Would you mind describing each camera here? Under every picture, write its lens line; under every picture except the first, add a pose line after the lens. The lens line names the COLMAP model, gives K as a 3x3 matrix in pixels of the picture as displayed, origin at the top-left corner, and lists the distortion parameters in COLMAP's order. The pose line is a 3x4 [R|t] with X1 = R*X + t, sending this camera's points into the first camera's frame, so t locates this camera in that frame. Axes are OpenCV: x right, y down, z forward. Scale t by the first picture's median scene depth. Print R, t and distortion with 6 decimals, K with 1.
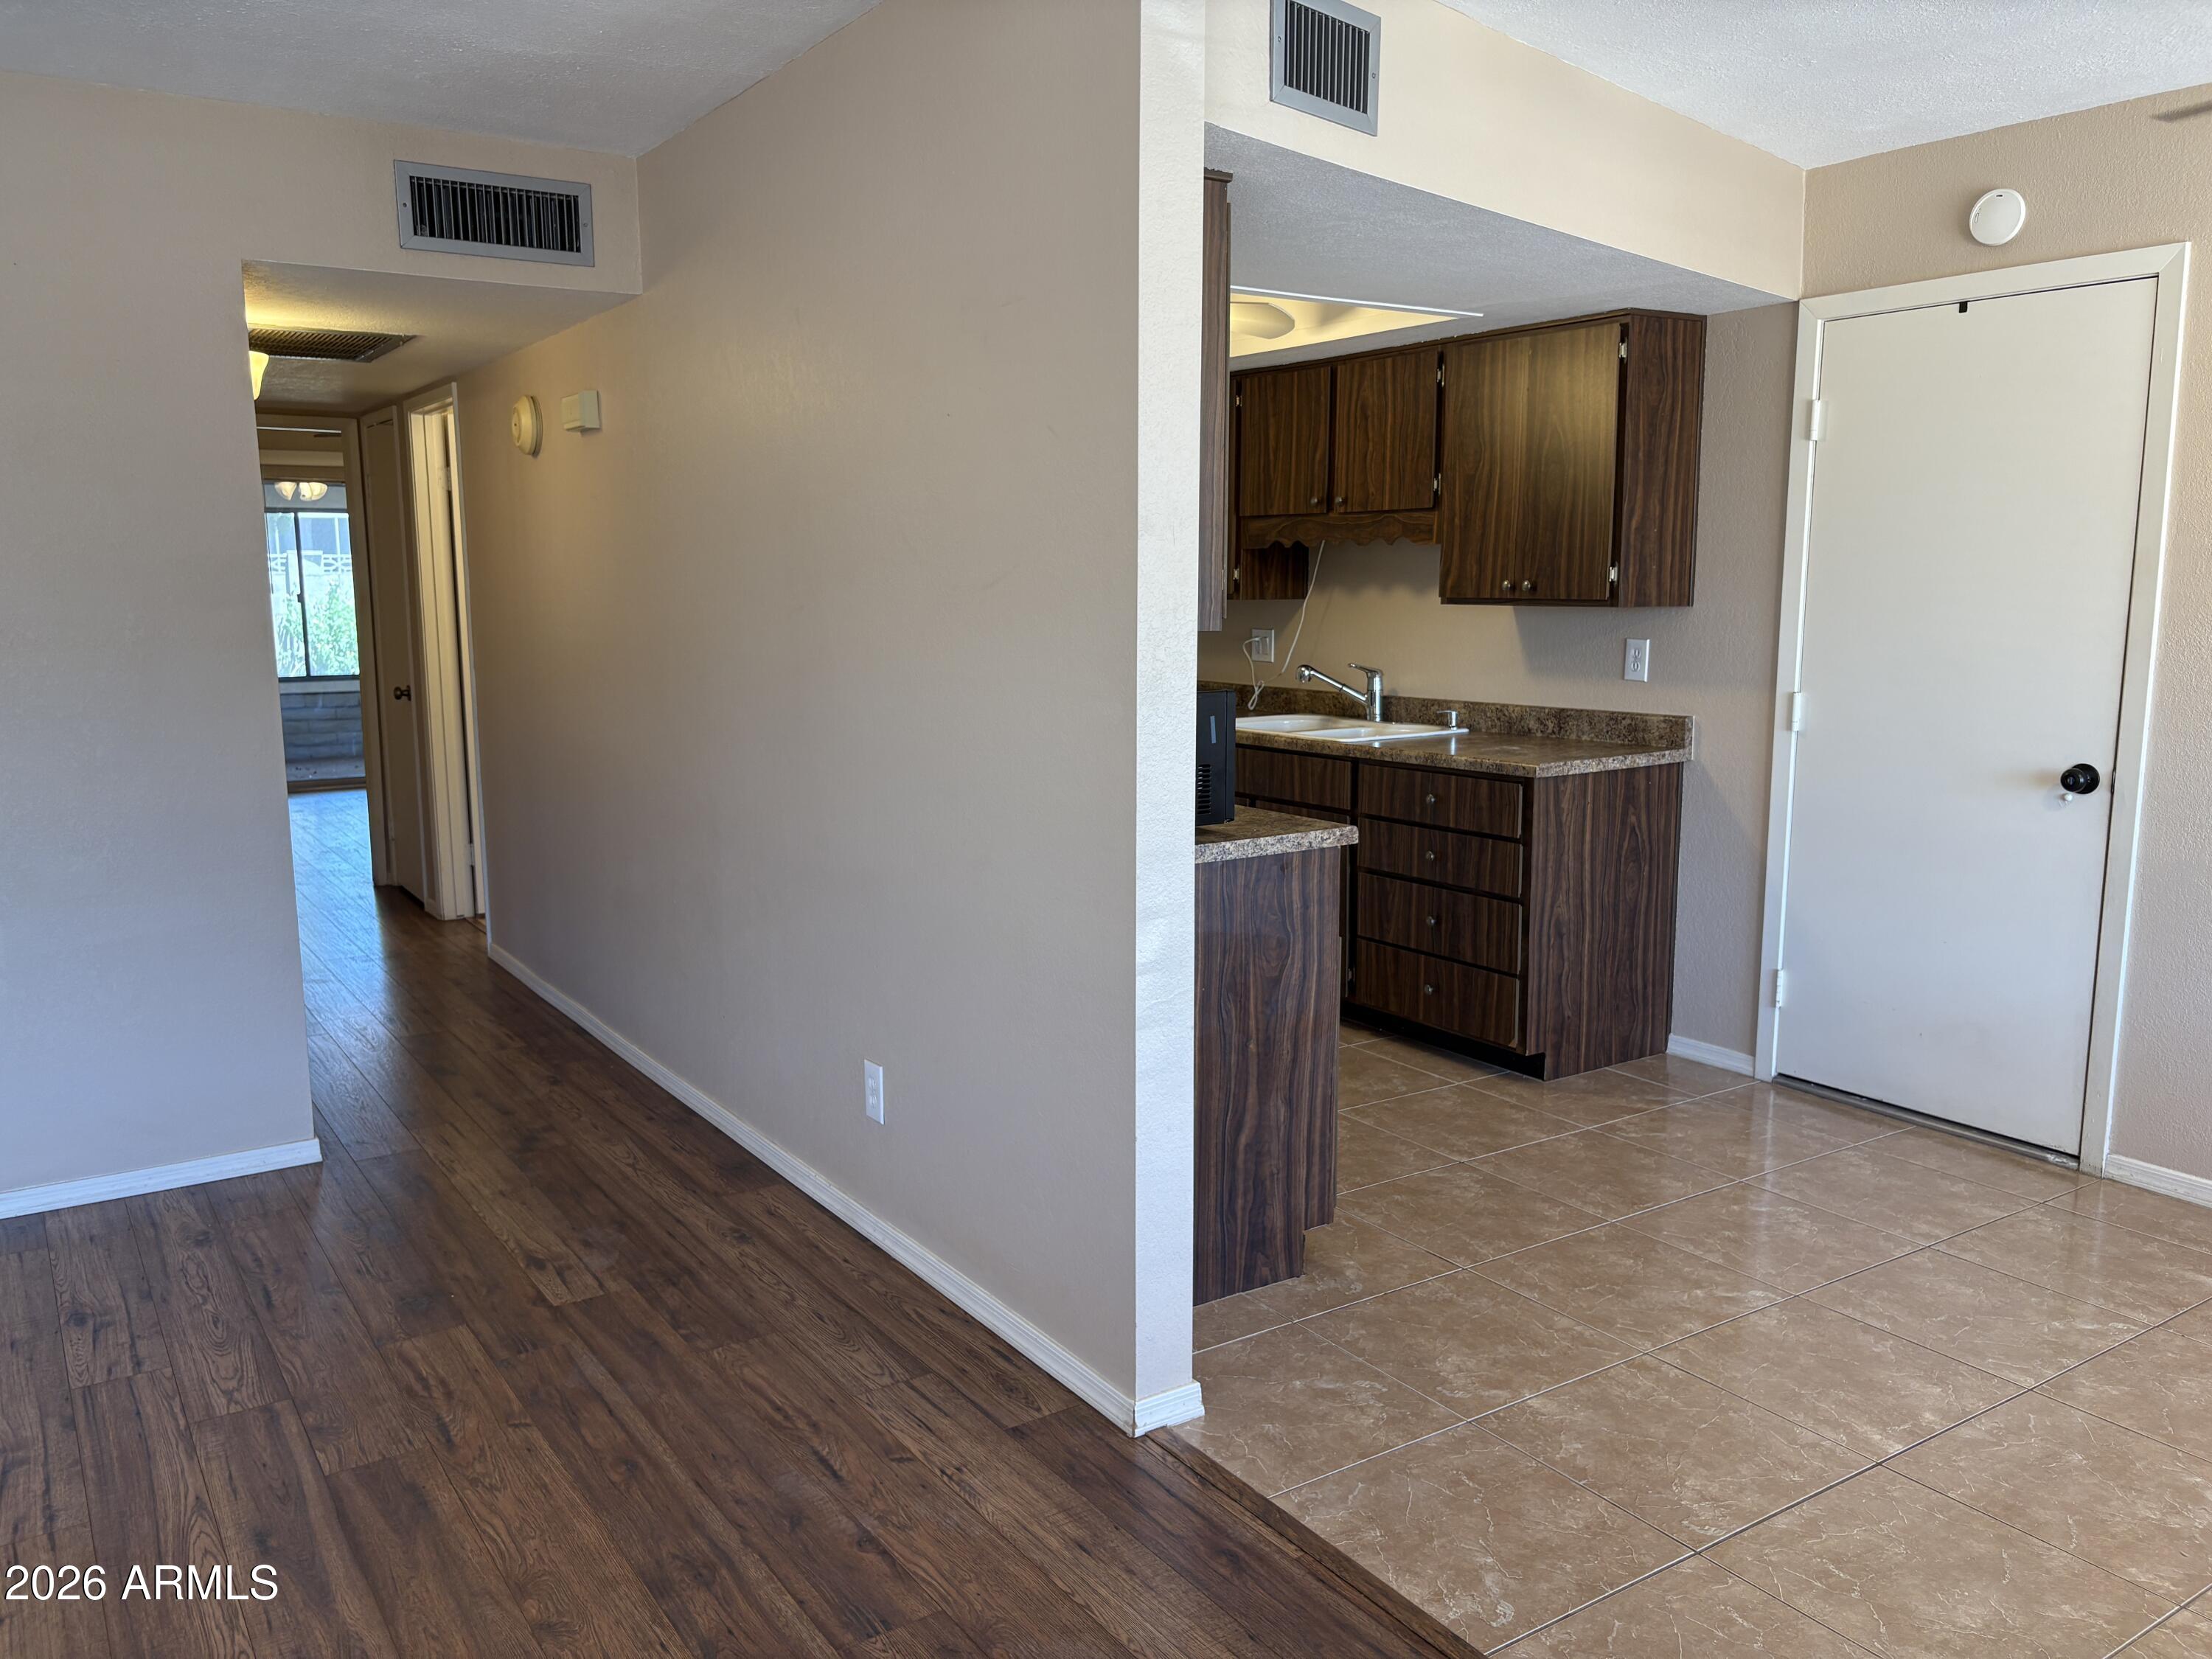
lens RADIAL K [[1674.3, 0, 1116.4], [0, 1674.3, 817.5], [0, 0, 1]] dist [0.049380, -0.056945]
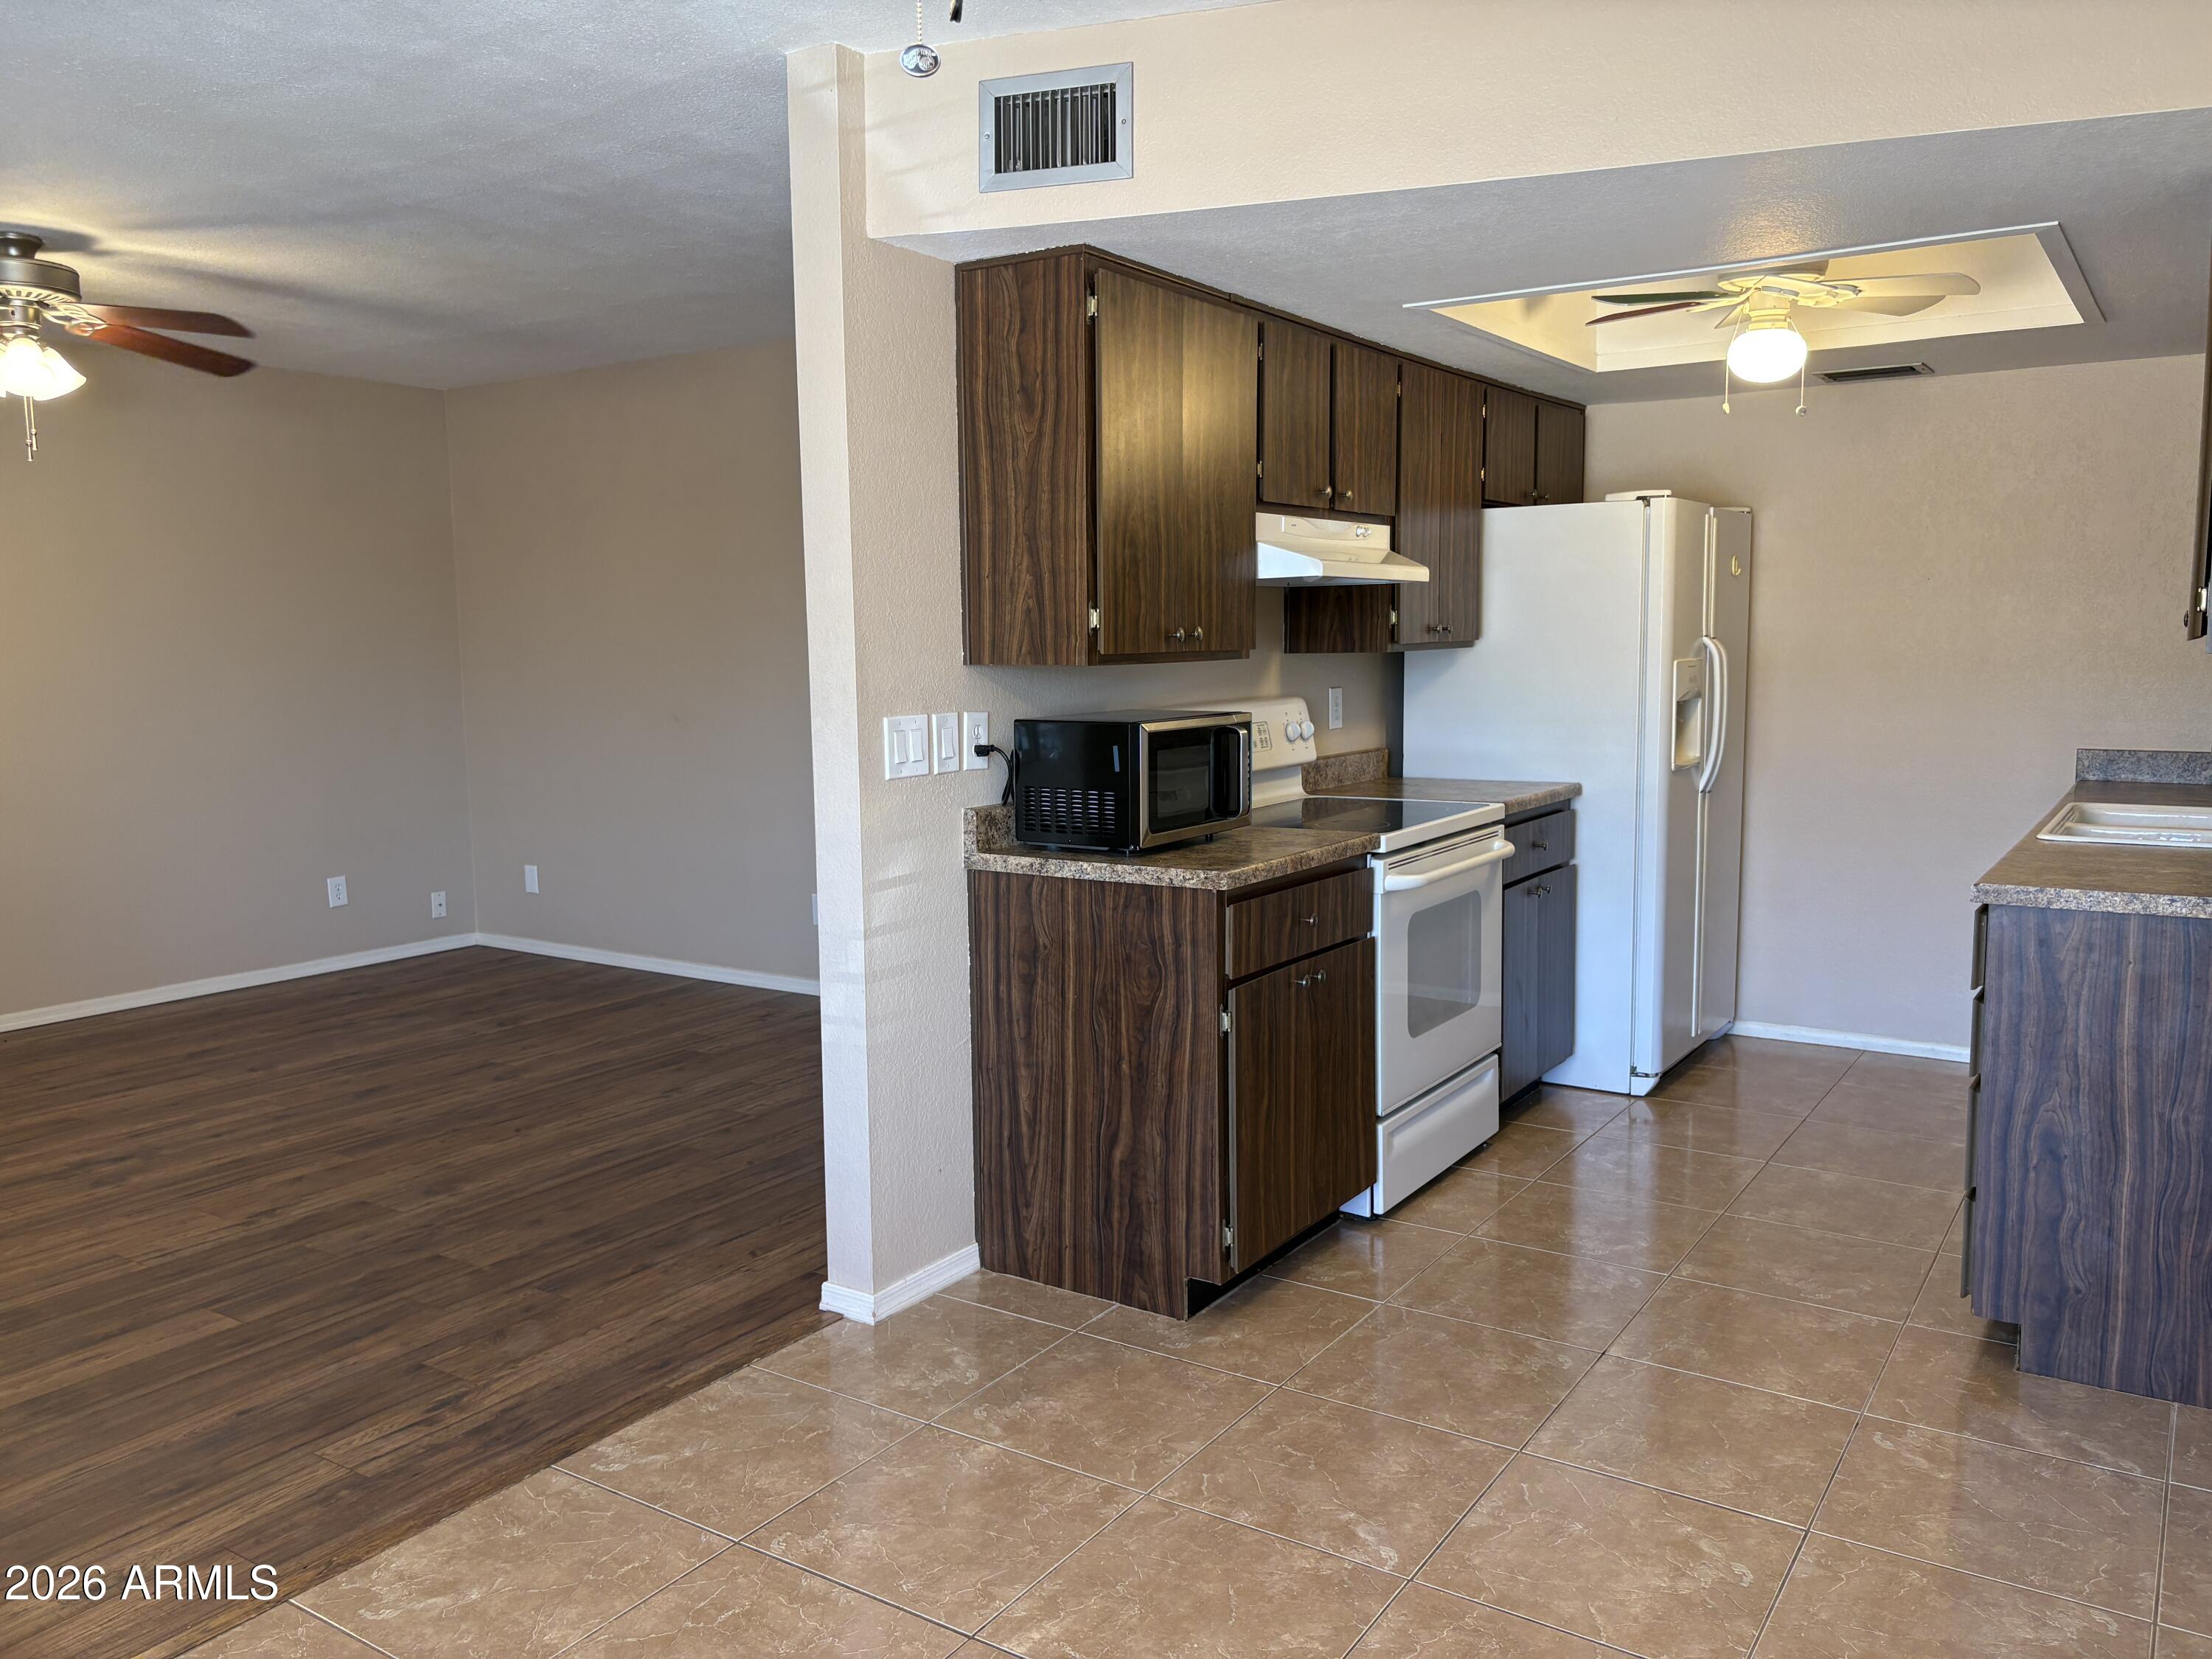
lens RADIAL K [[1674.3, 0, 1117.5], [0, 1674.3, 822.2], [0, 0, 1]] dist [0.049380, -0.056945]
pose [[0.390336, 0.102313, -0.914970, 0.857019], [-0.123187, 0.990674, 0.058225, -0.061873], [0.912394, 0.089985, 0.399299, 0.482230]]
